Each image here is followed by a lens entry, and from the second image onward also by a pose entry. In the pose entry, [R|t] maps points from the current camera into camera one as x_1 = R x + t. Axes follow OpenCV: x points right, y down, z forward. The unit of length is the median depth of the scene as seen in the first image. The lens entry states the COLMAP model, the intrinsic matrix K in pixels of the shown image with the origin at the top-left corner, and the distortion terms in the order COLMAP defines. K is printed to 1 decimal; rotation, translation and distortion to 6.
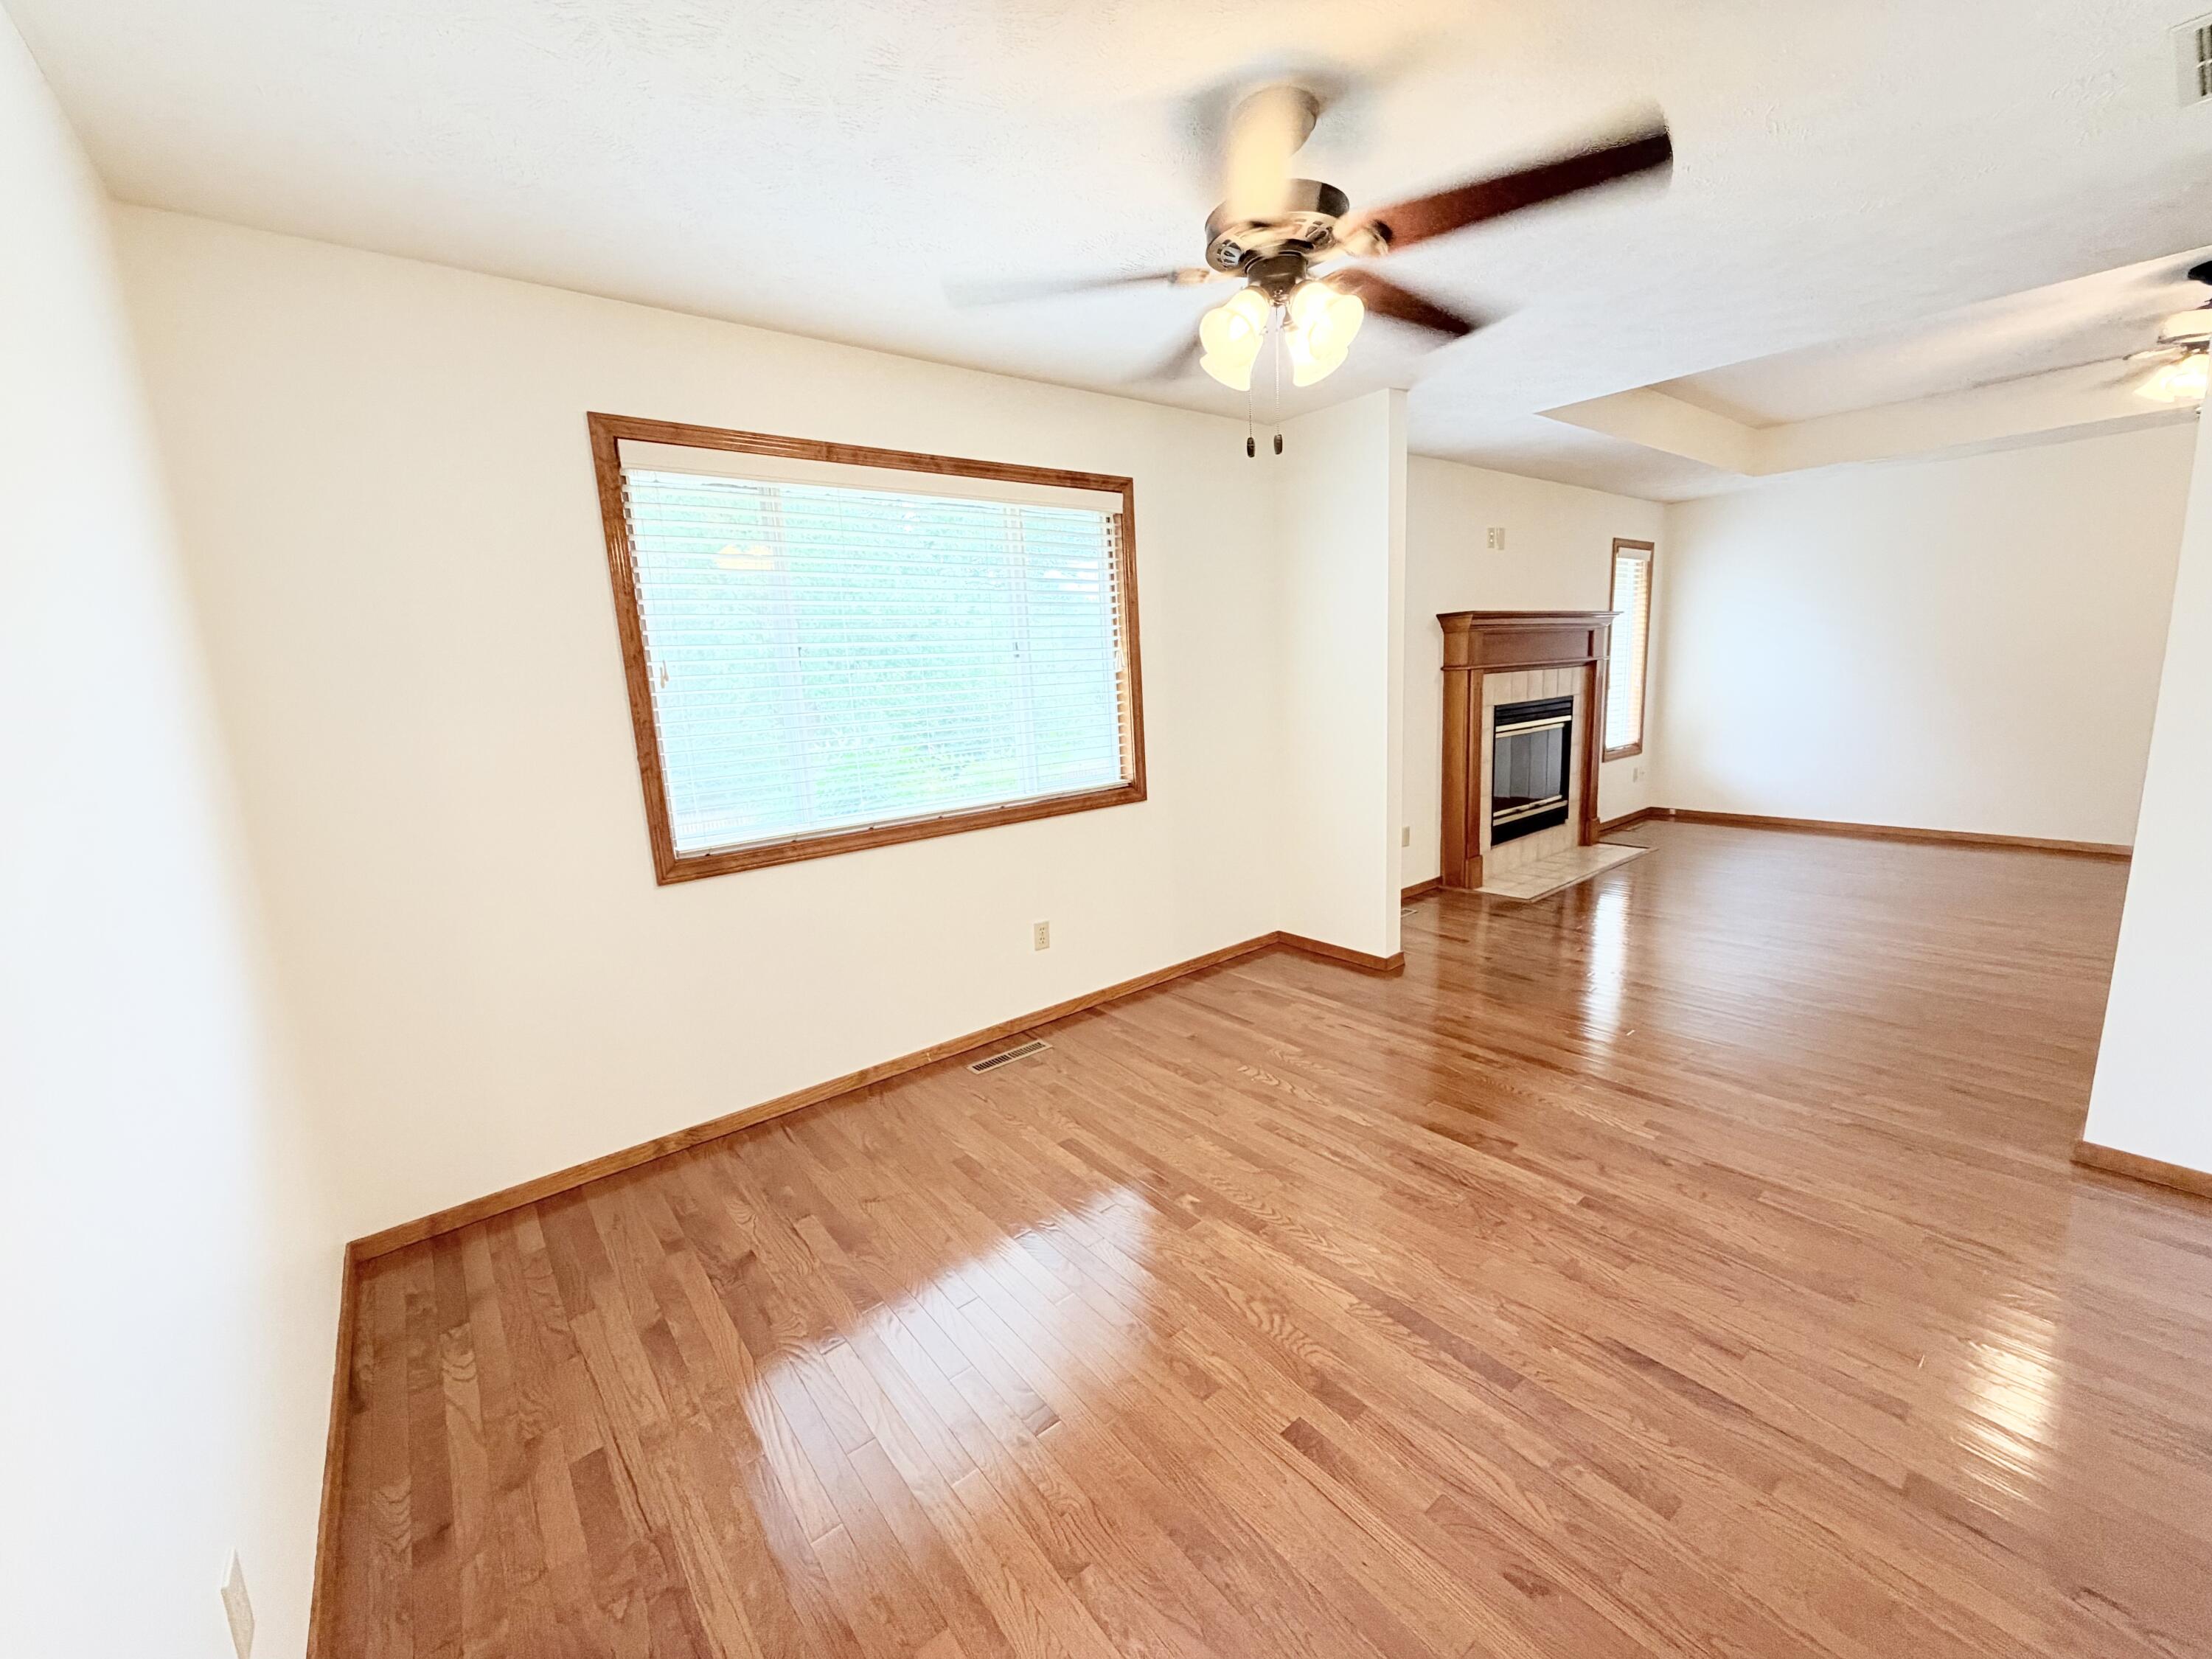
lens RADIAL K [[881.7, 0, 1096.3], [0, 881.7, 825.0], [0, 0, 1]] dist [-0.000940, 0.000882]
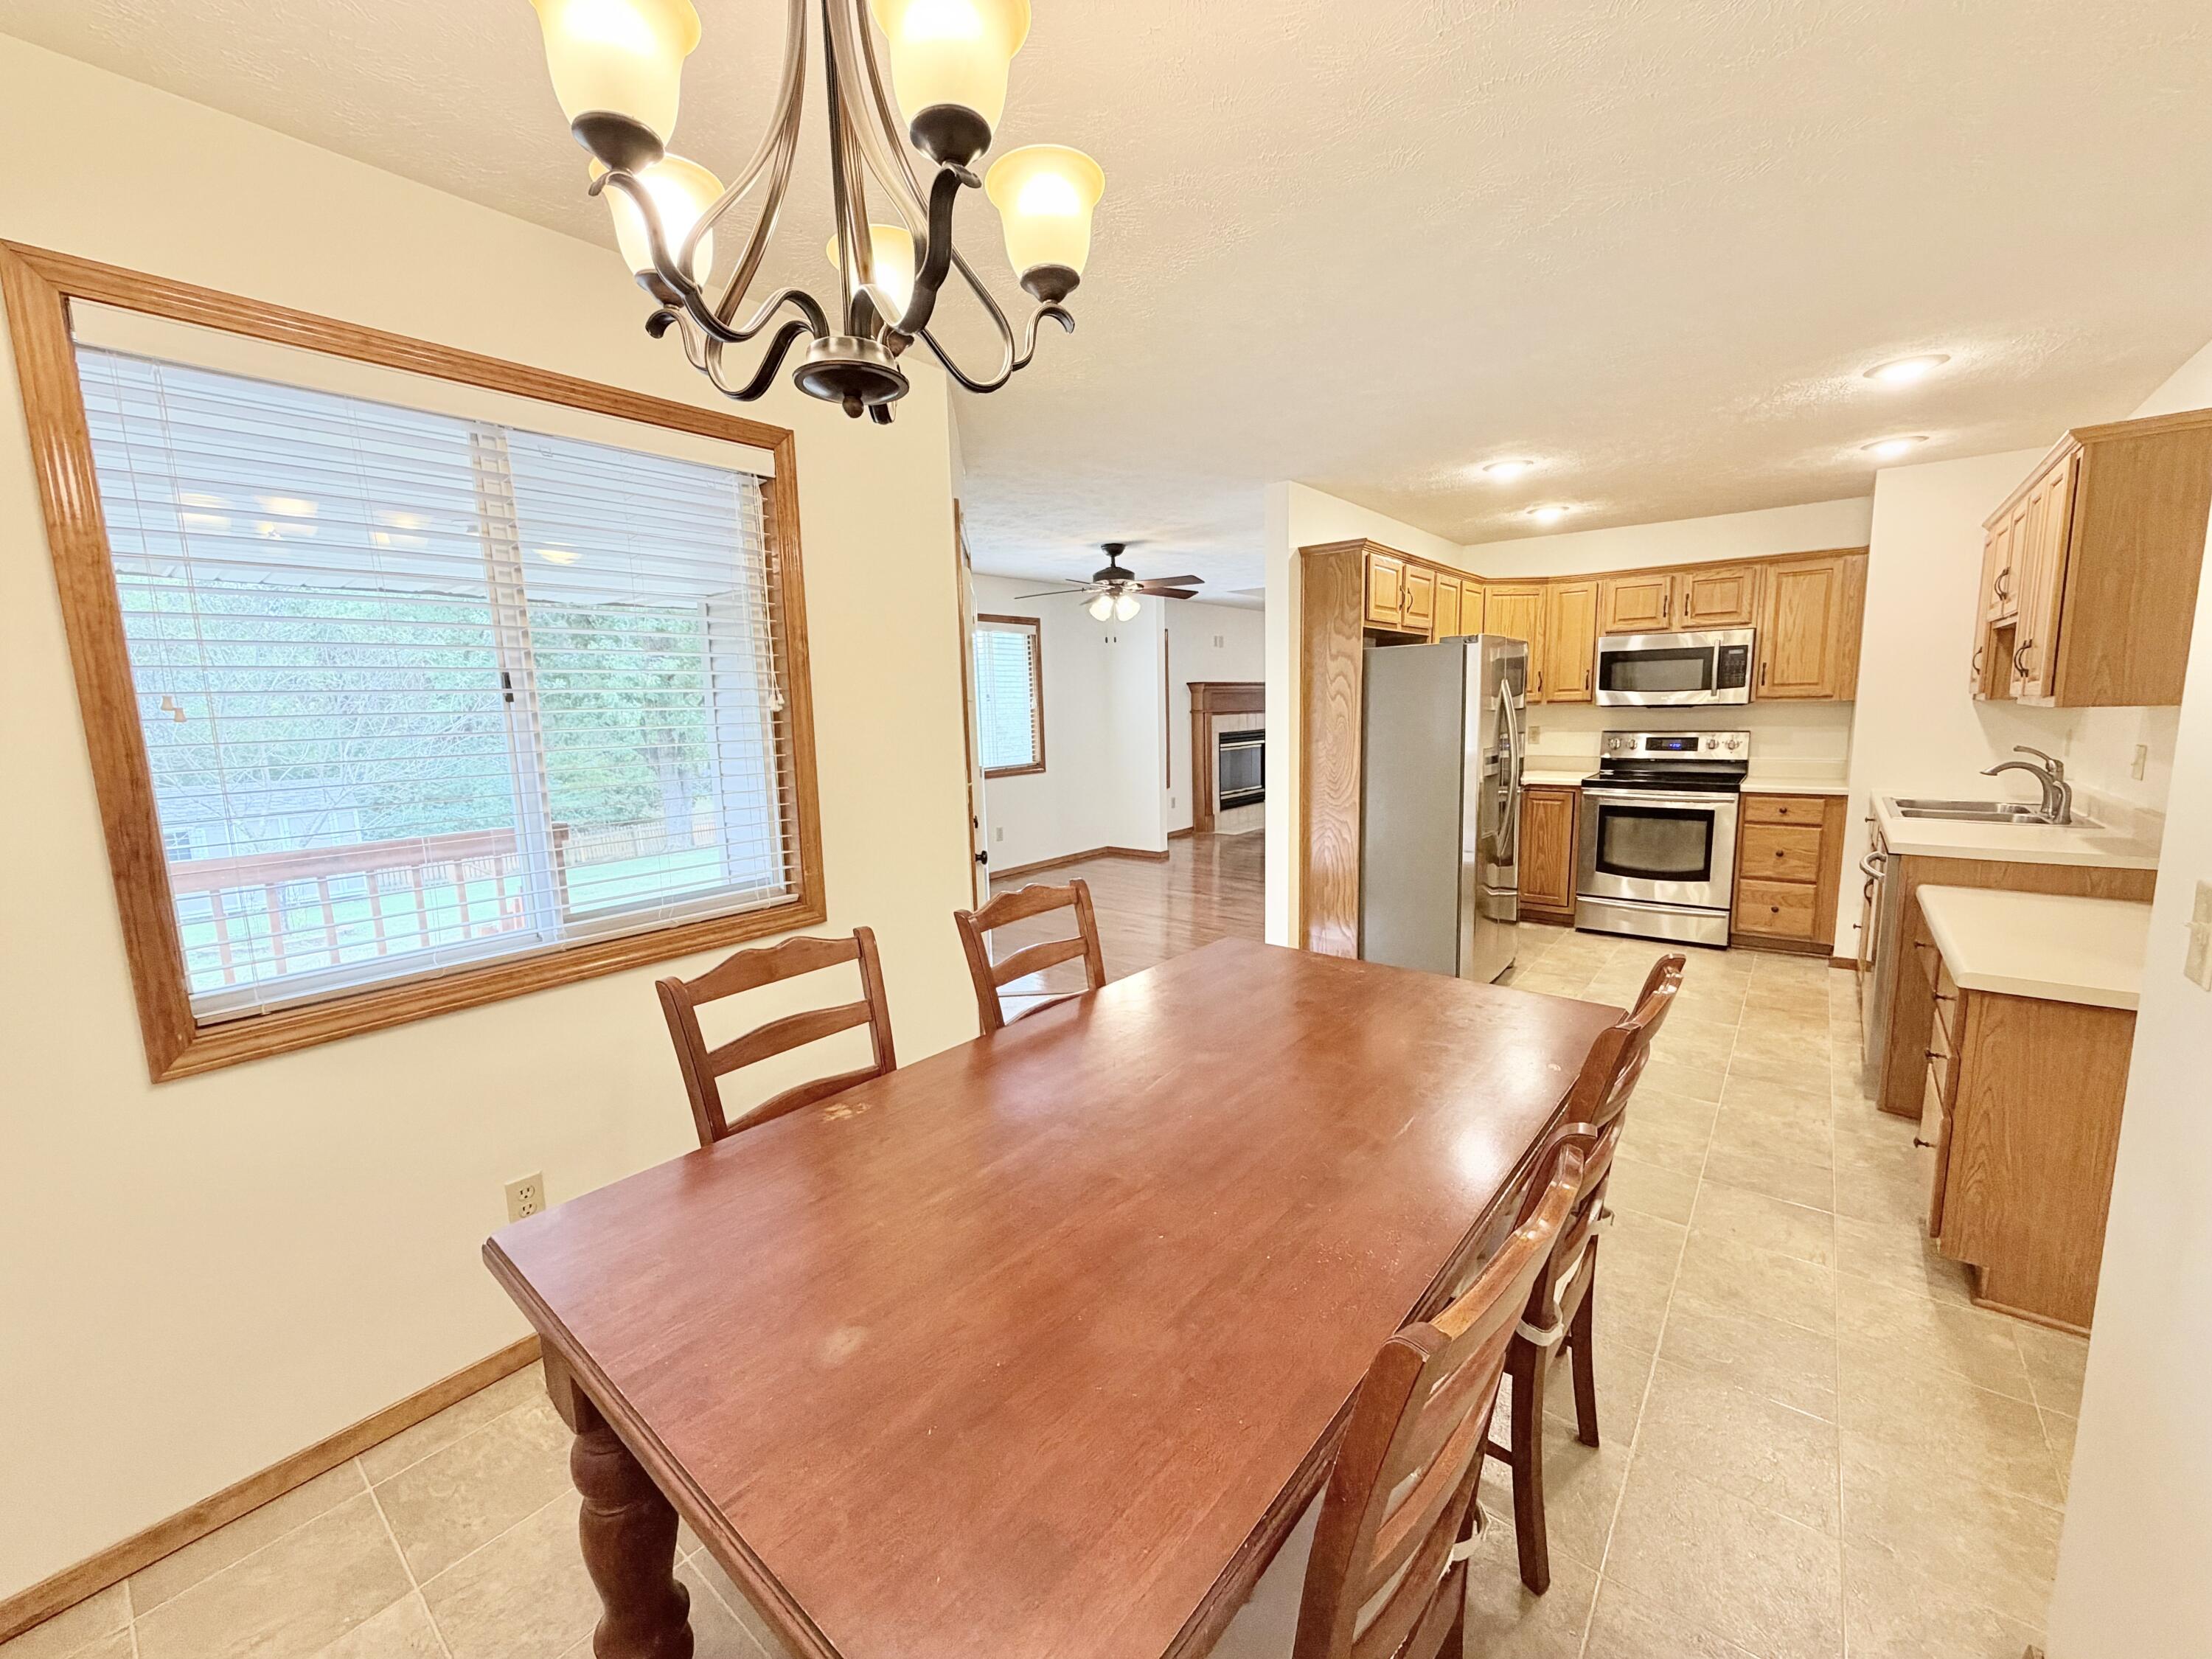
lens RADIAL K [[881.7, 0, 1088.7], [0, 881.7, 826.1], [0, 0, 1]] dist [-0.000940, 0.000882]
pose [[0.978304, -0.003919, 0.207138, -0.290309], [0.012828, 0.999048, -0.041684, 0.198973], [-0.206778, 0.043437, 0.977423, -1.094424]]
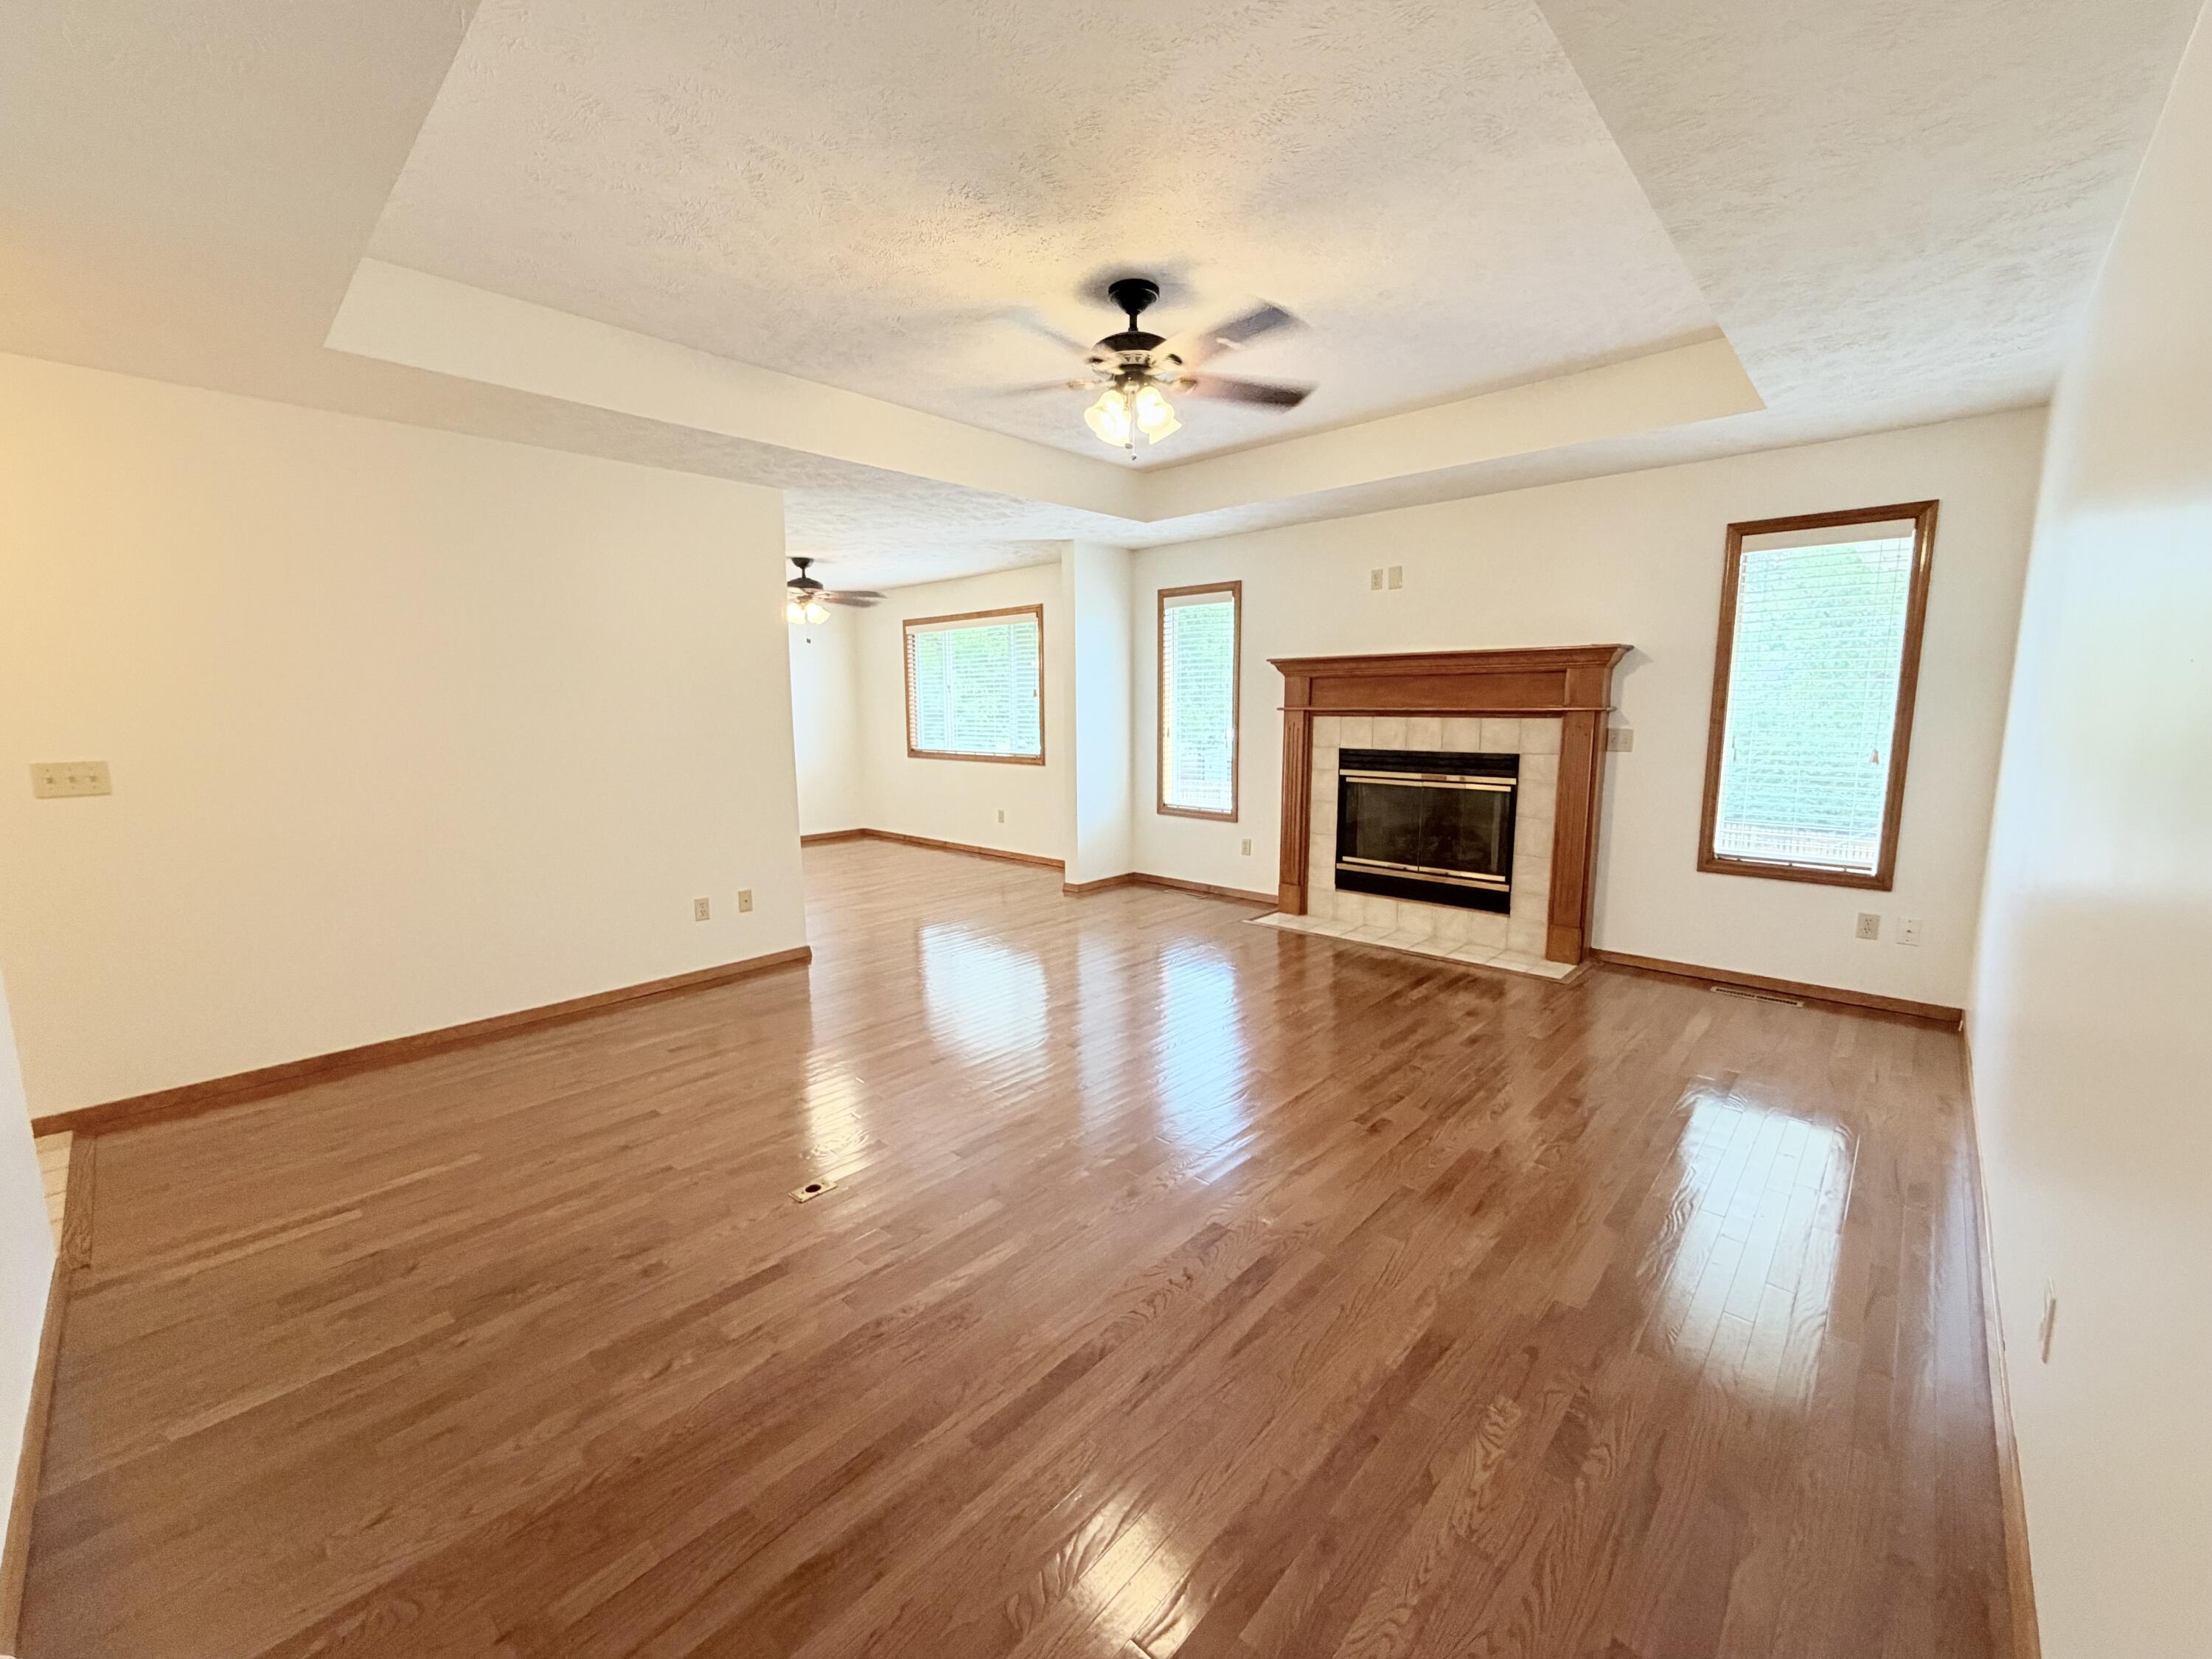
lens RADIAL K [[881.7, 0, 1094.0], [0, 881.7, 829.2], [0, 0, 1]] dist [-0.000940, 0.000882]
pose [[0.140581, 0.190034, -0.971661, 2.158172], [-0.170112, 0.971448, 0.165380, -0.251862], [0.975346, 0.142042, 0.168894, 0.870877]]
